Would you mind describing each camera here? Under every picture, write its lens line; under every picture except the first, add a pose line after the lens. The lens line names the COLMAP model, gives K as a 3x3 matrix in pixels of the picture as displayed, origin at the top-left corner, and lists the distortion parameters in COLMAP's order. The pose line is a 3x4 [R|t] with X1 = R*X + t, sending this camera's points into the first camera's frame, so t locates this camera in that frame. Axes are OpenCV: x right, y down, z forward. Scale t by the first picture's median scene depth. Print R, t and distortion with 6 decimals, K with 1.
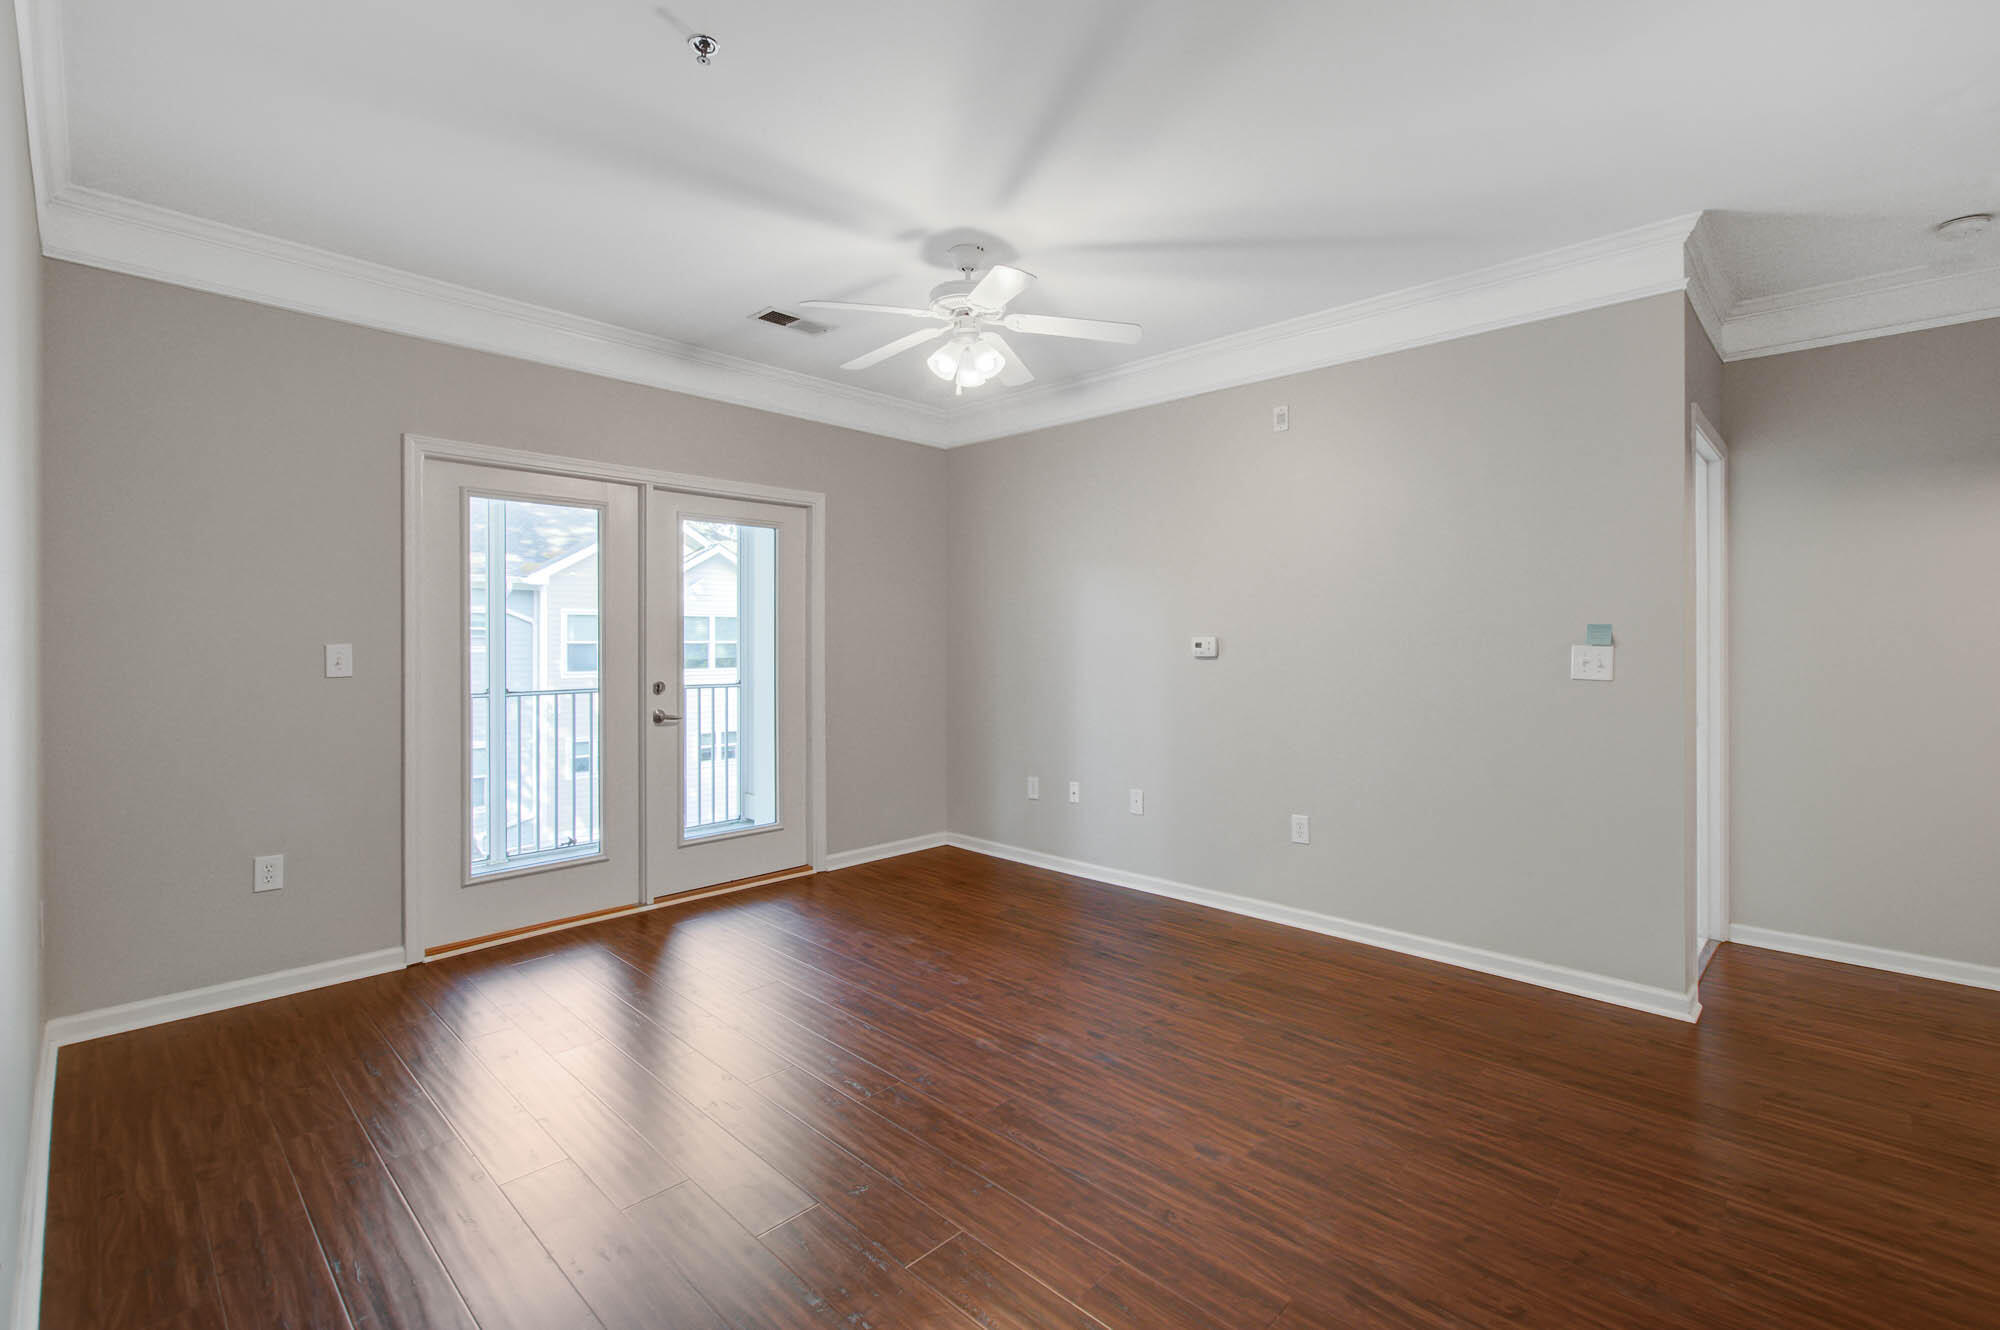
lens RADIAL K [[883.4, 0, 1011.5], [0, 883.4, 641.3], [0, 0, 1]] dist [0.003834, 0.000110]
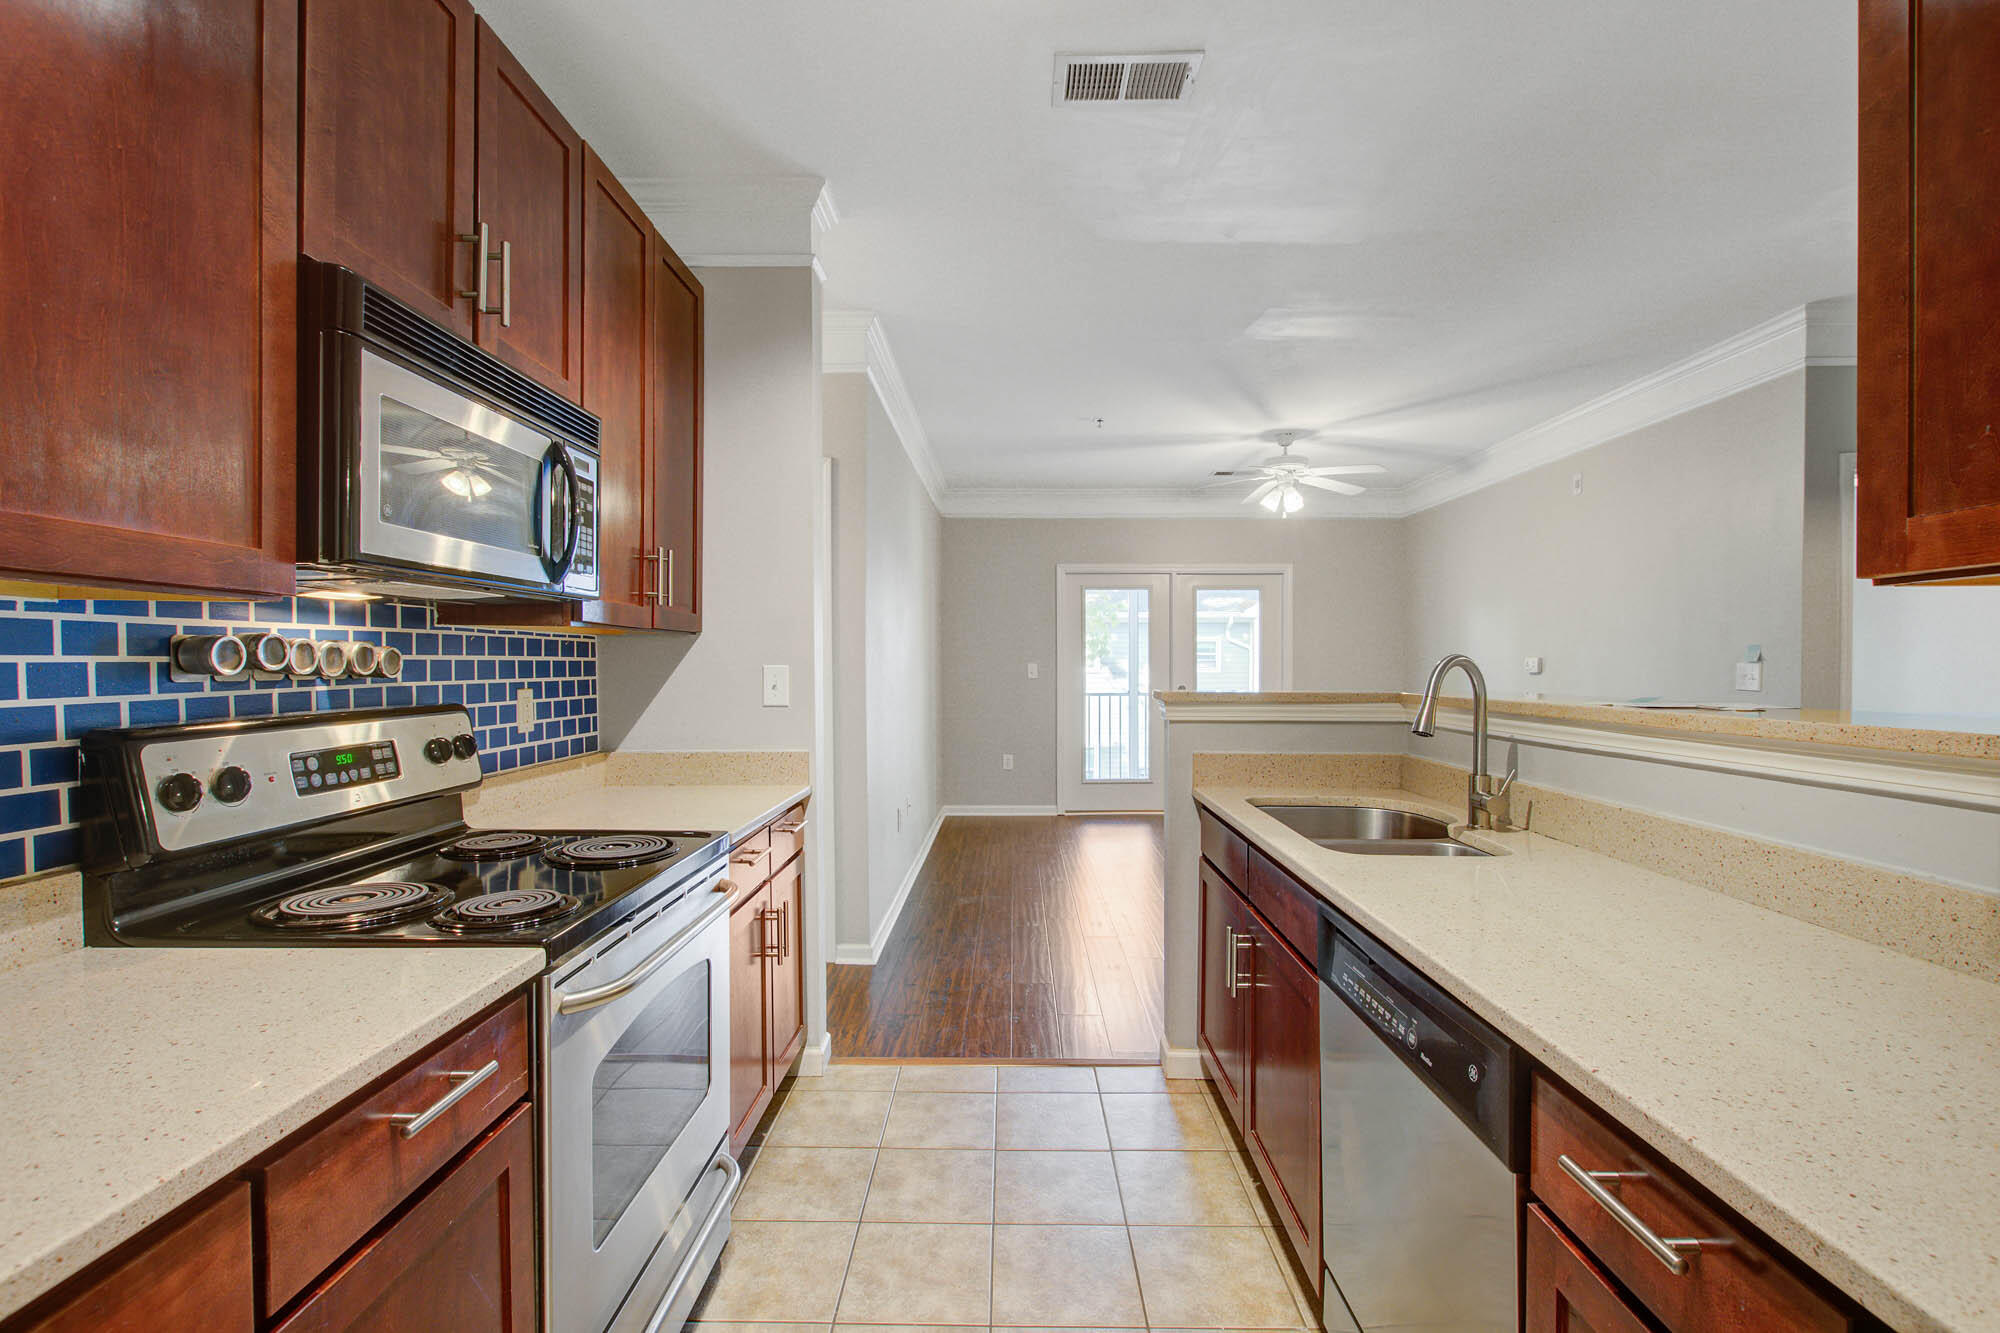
lens RADIAL K [[887.4, 0, 1000.0], [0, 887.4, 666.5], [0, 0, 1]] dist [0.009744, -0.000289]
pose [[0.678434, 0.000036, -0.734661, 0.842760], [0.000586, 1.000000, 0.000590, 0.009248], [0.734661, -0.000831, 0.678434, -0.583037]]
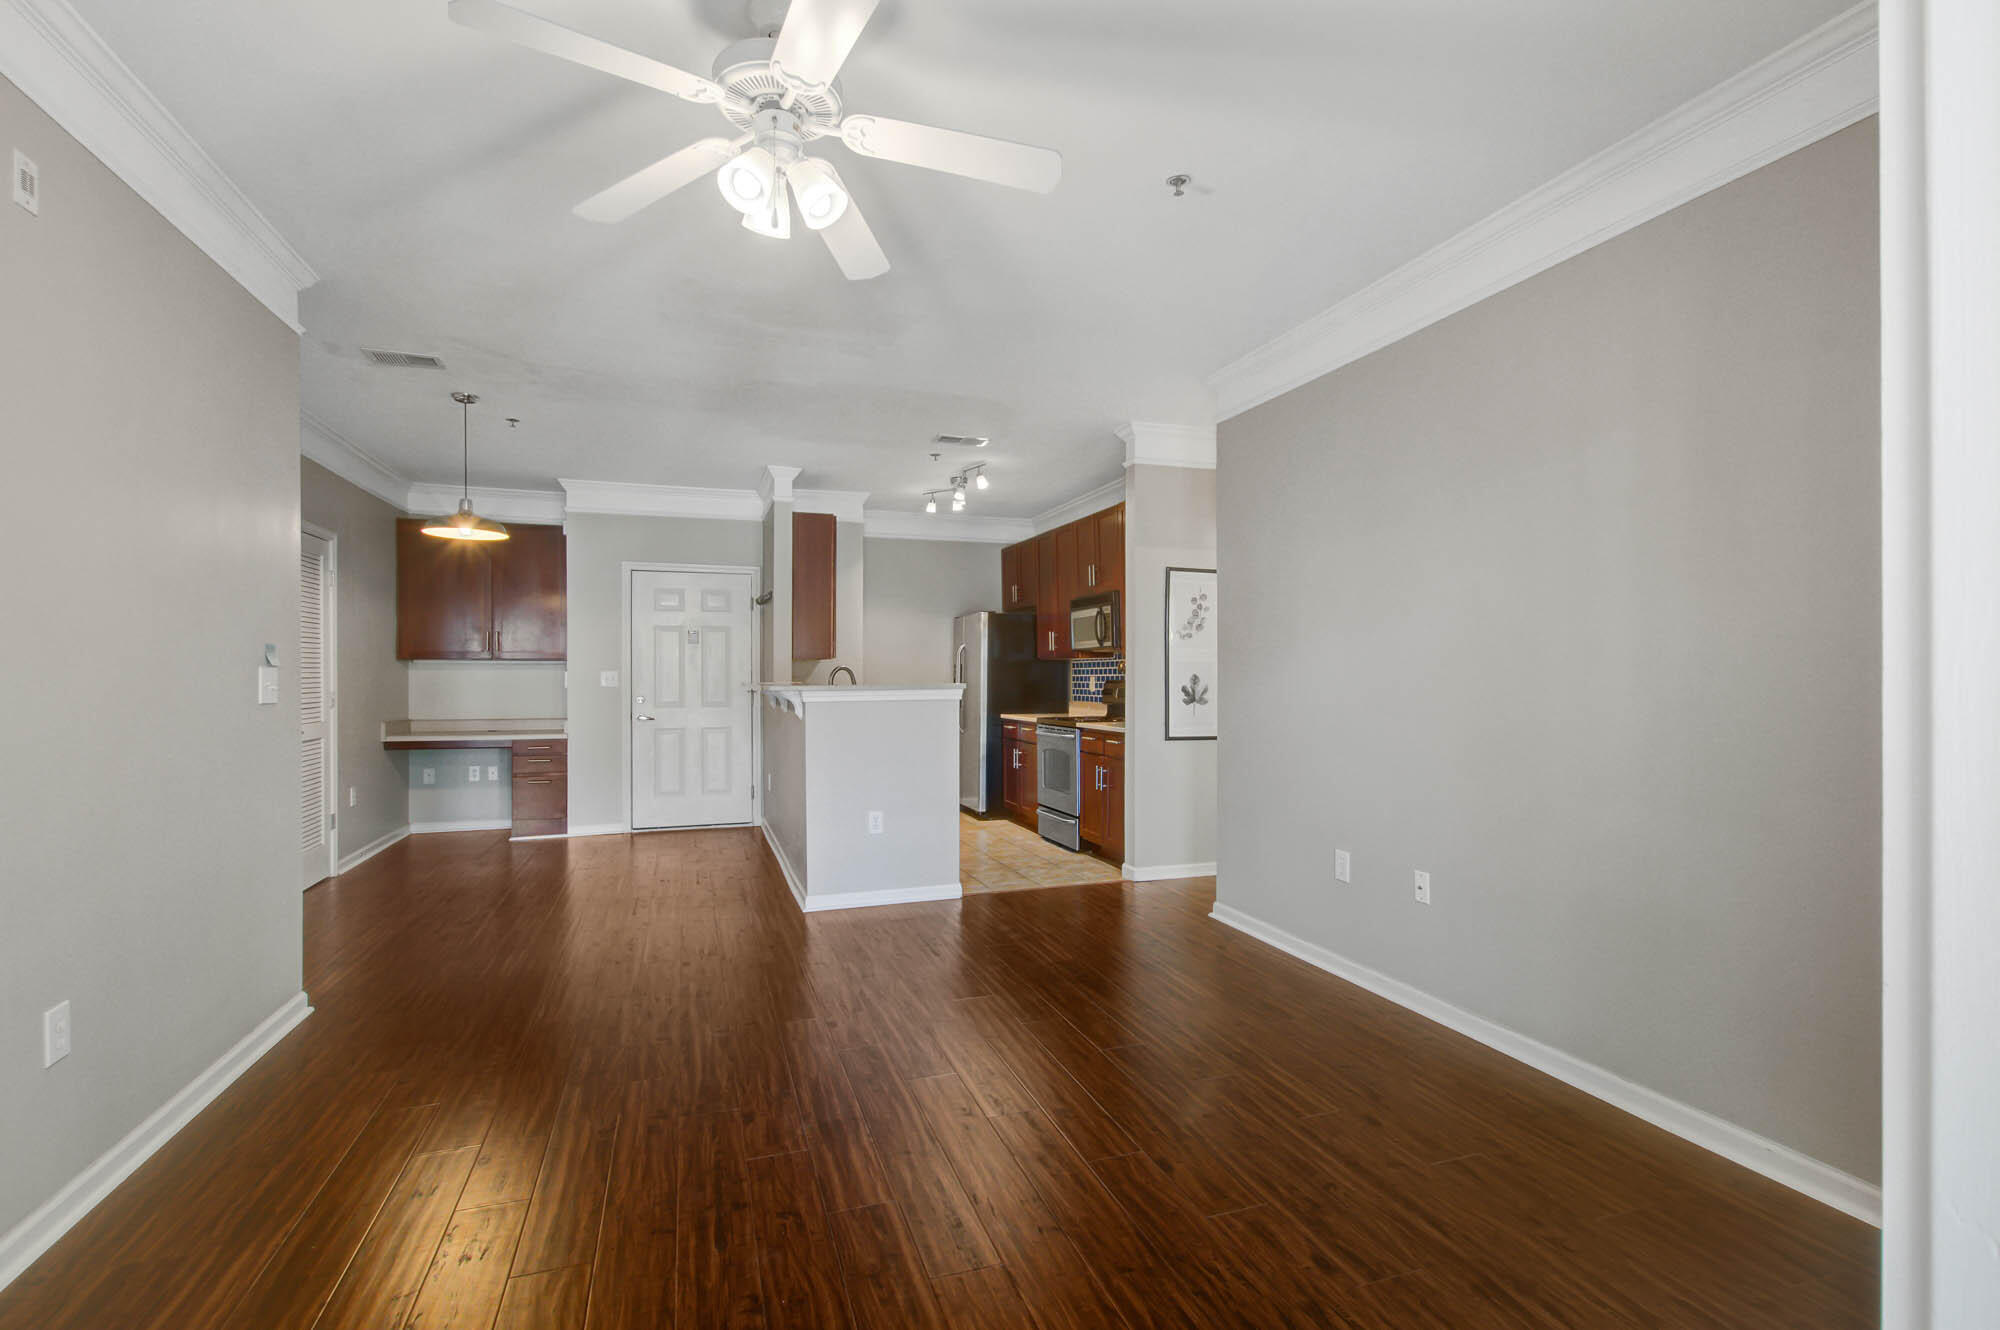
lens RADIAL K [[926.9, 0, 996.9], [0, 926.9, 672.7], [0, 0, 1]] dist [0.002807, 0.000277]
pose [[-0.885993, 0.003448, 0.463687, -0.472855], [0.004856, 0.999987, 0.001843, 0.012210], [-0.463674, 0.003885, -0.885997, 1.485477]]
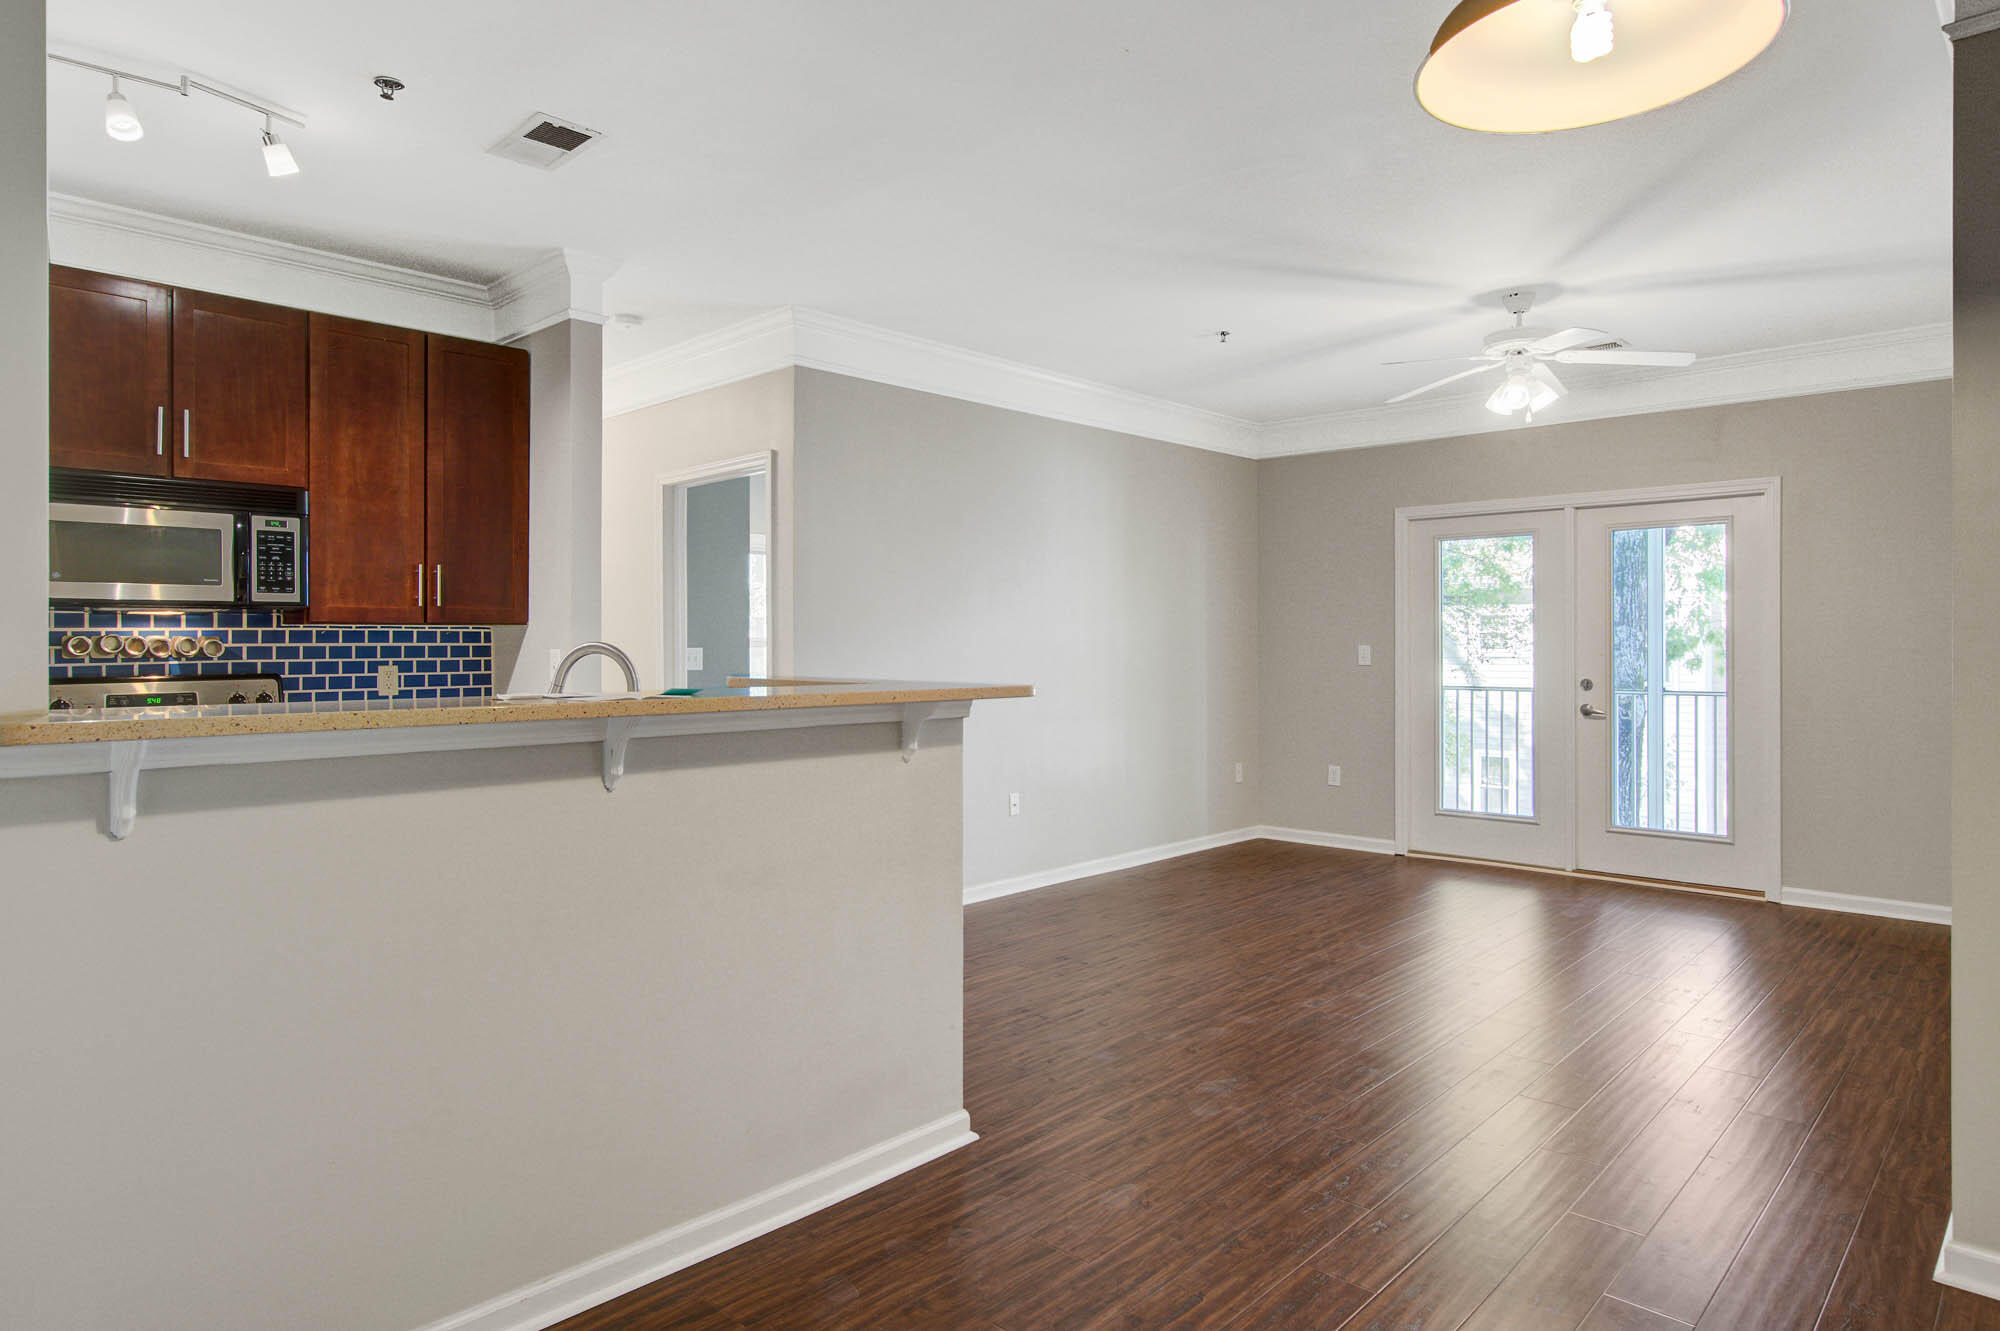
lens RADIAL K [[1141.9, 0, 1006.3], [0, 1141.9, 636.2], [0, 0, 1]] dist [-0.000274, -0.000670]
pose [[0.003102, -0.009682, -0.999948, 1.395823], [0.000570, 0.999953, -0.009680, 0.006373], [0.999995, -0.000540, 0.003108, 0.339976]]
